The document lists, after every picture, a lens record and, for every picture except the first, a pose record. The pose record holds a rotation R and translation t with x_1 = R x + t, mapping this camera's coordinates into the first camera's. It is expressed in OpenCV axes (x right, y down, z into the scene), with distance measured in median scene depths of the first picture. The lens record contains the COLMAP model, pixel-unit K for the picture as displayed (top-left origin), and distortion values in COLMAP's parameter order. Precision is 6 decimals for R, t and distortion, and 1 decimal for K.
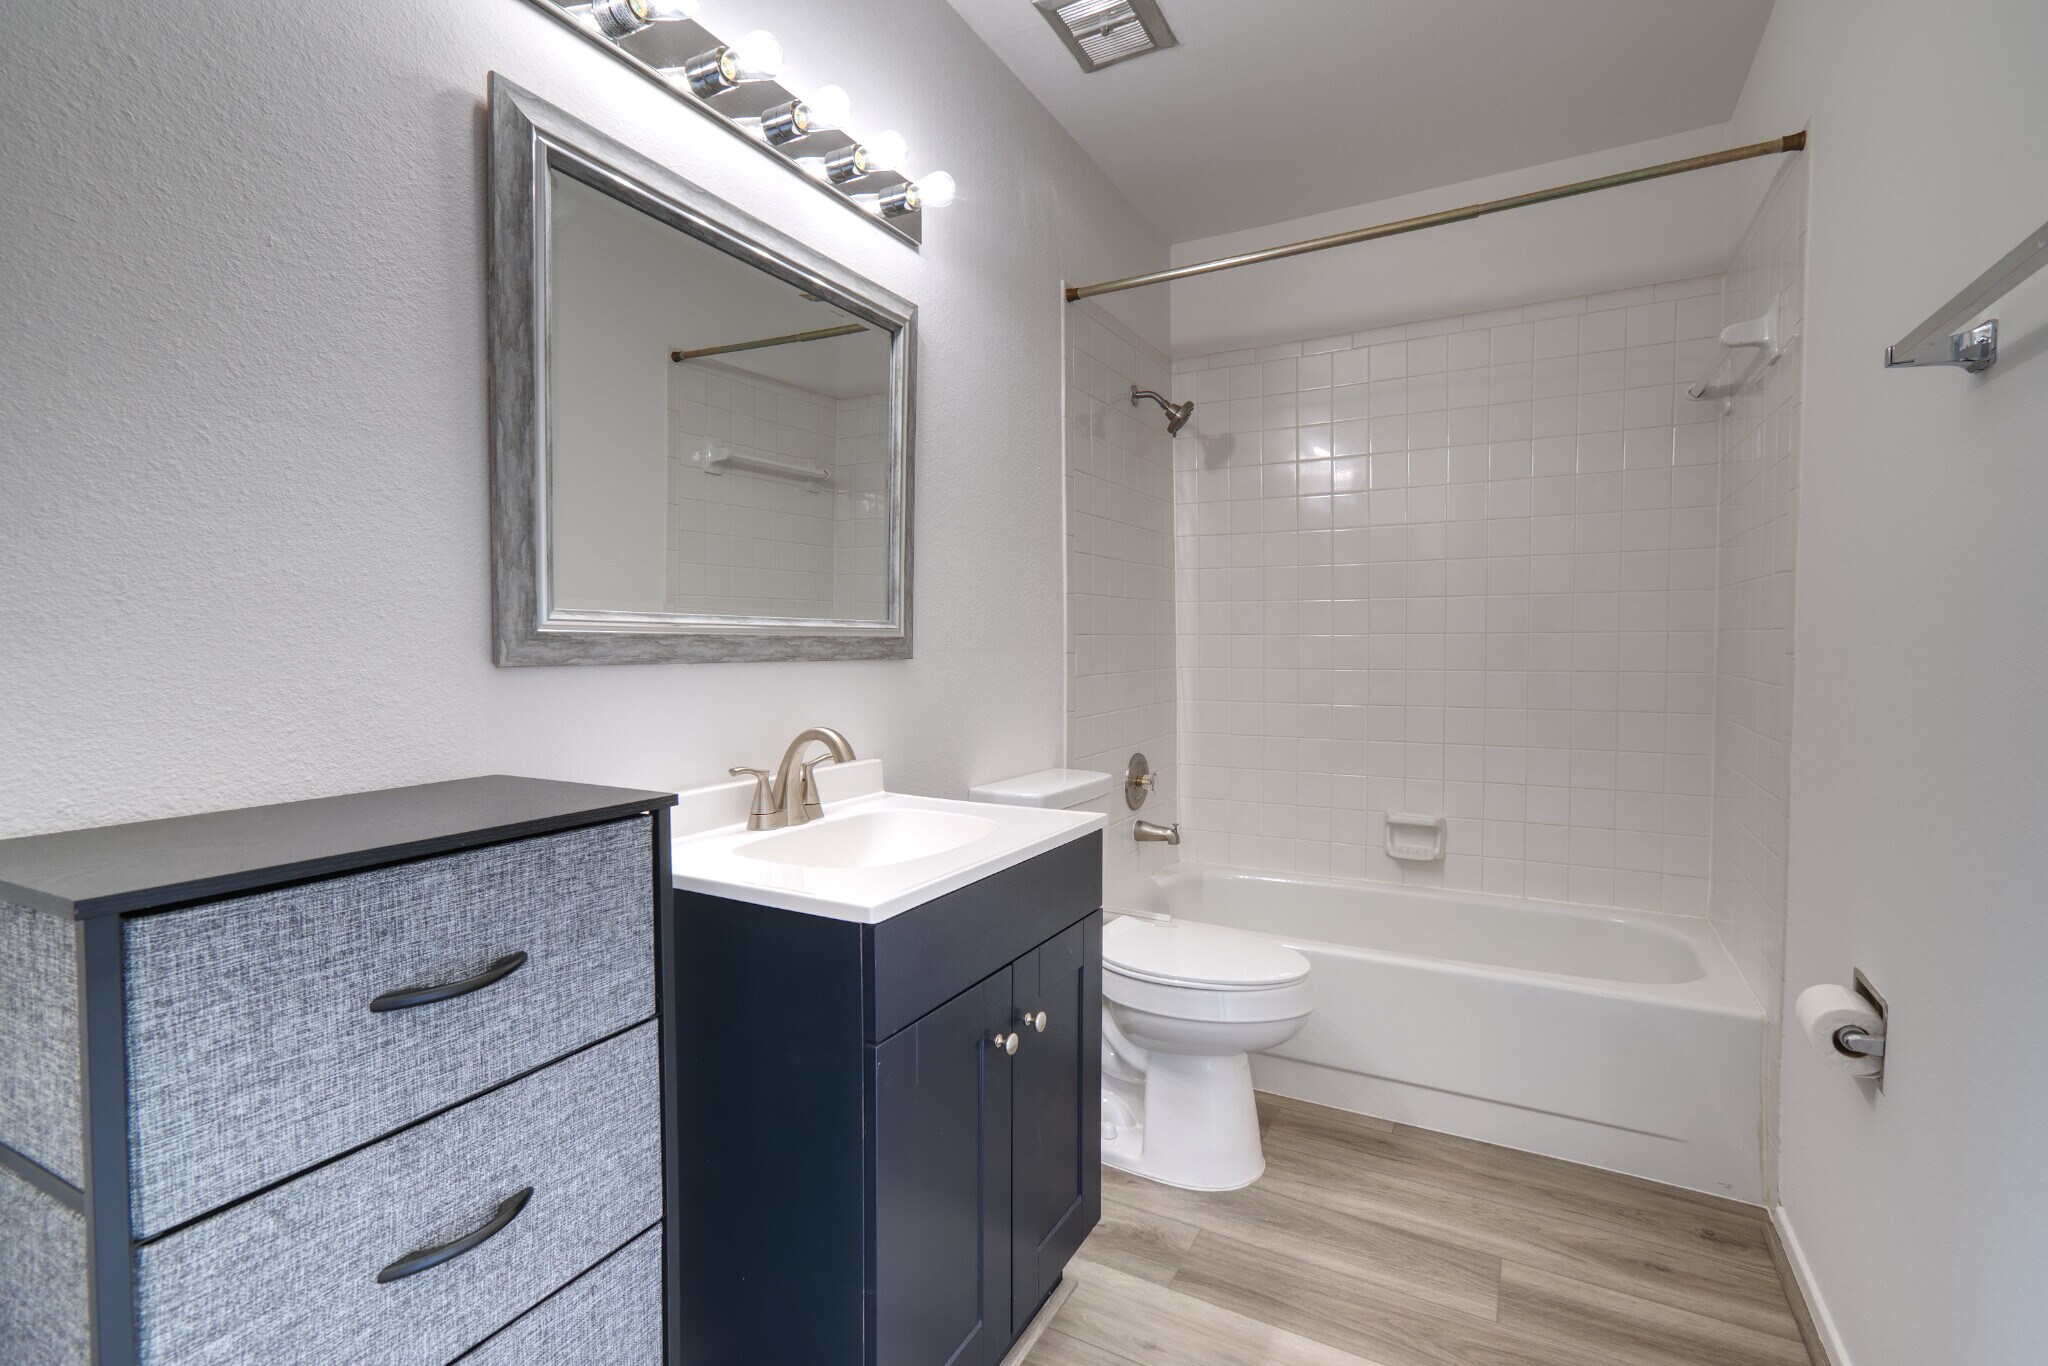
lens RADIAL K [[909.9, 0, 1030.8], [0, 909.9, 679.1], [0, 0, 1]] dist [-0.004690, 0.004011]
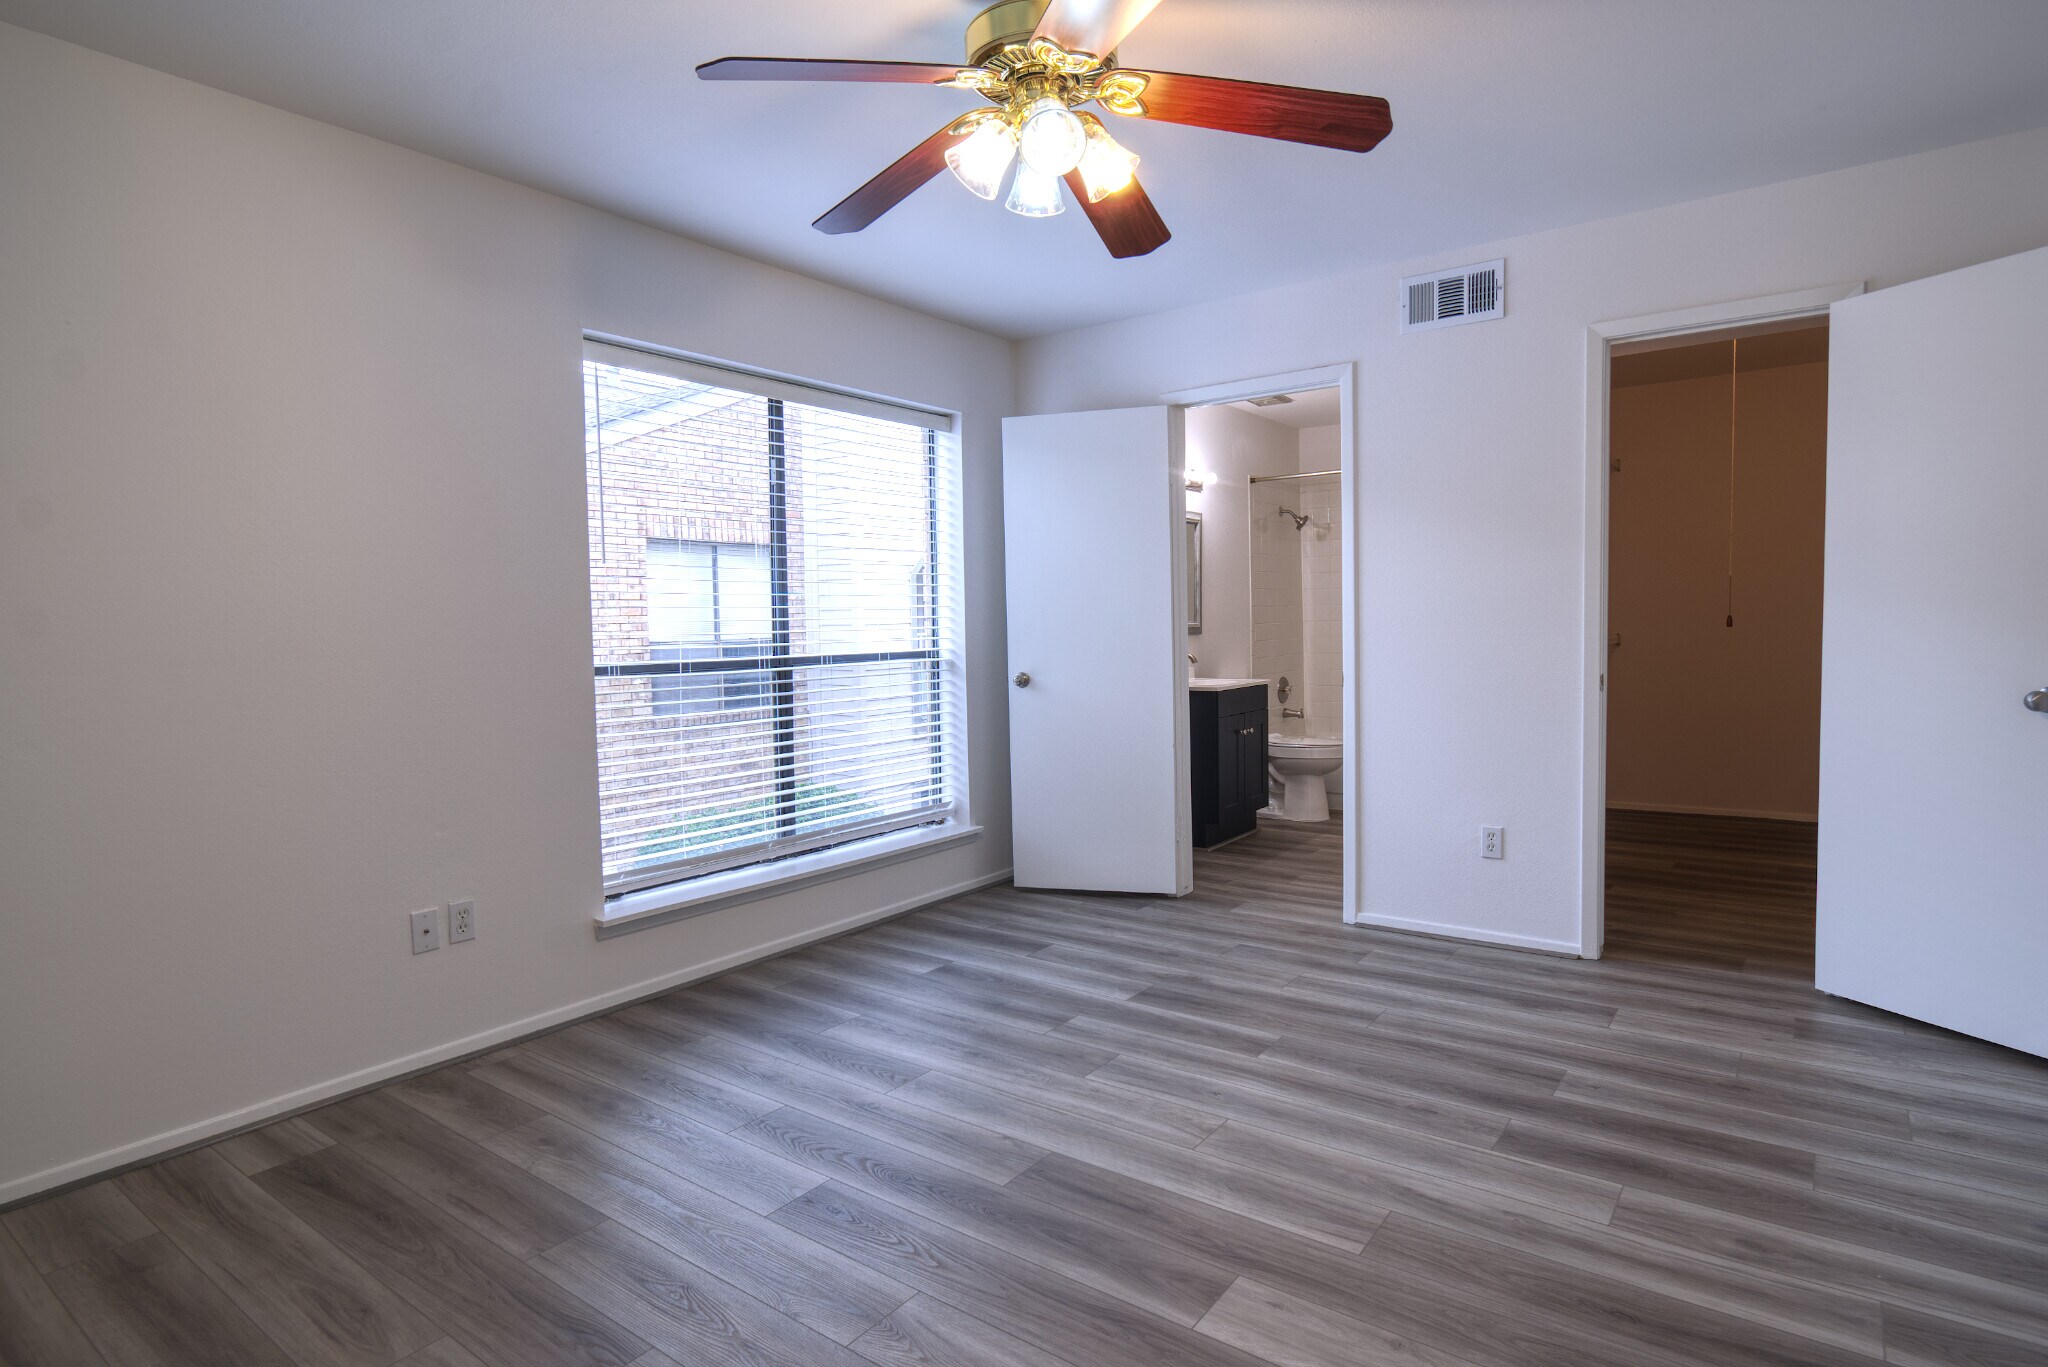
lens RADIAL K [[1099.9, 0, 1023.5], [0, 1099.9, 677.3], [0, 0, 1]] dist [-0.006960, -0.003468]
pose [[0.991036, -0.009302, -0.133268, -0.169912], [0.010803, 0.999886, 0.010545, 0.053309], [0.133154, -0.011890, 0.991024, -1.925055]]
